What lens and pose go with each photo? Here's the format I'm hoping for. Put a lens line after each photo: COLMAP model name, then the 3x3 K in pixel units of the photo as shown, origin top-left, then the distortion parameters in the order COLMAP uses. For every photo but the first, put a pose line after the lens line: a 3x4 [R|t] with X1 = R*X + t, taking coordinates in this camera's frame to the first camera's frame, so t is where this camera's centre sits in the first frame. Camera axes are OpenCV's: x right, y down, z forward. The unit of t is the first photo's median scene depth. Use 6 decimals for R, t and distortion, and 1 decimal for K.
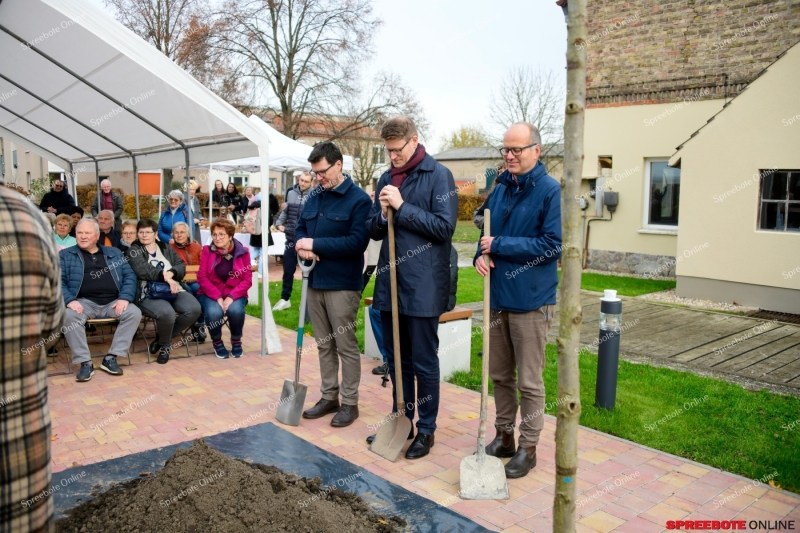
lens RADIAL K [[631.9, 0, 400.0], [0, 631.9, 266.5], [0, 0, 1]] dist [-0.140851, 0.072688]
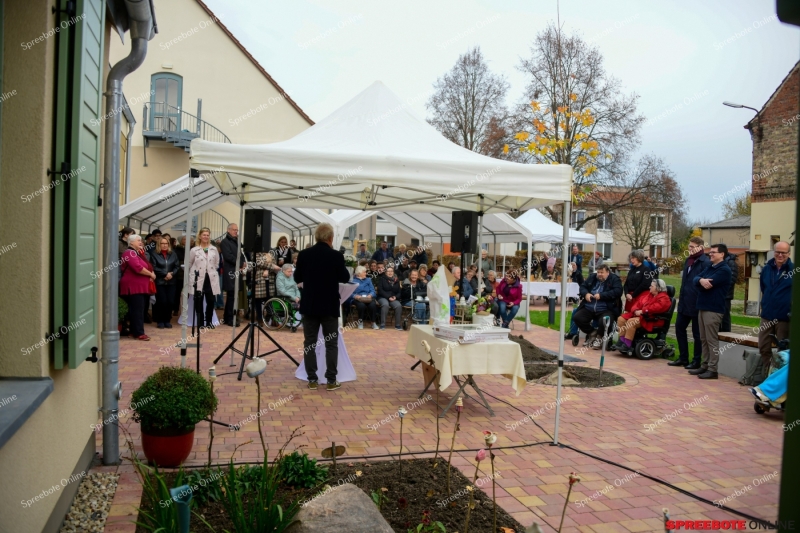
lens RADIAL K [[631.9, 0, 400.0], [0, 631.9, 266.5], [0, 0, 1]] dist [-0.140851, 0.072688]
pose [[0.899715, 0.027119, -0.435635, 0.074682], [-0.070105, 0.994089, -0.082903, 0.028487], [0.430812, 0.105129, 0.896297, -0.262150]]
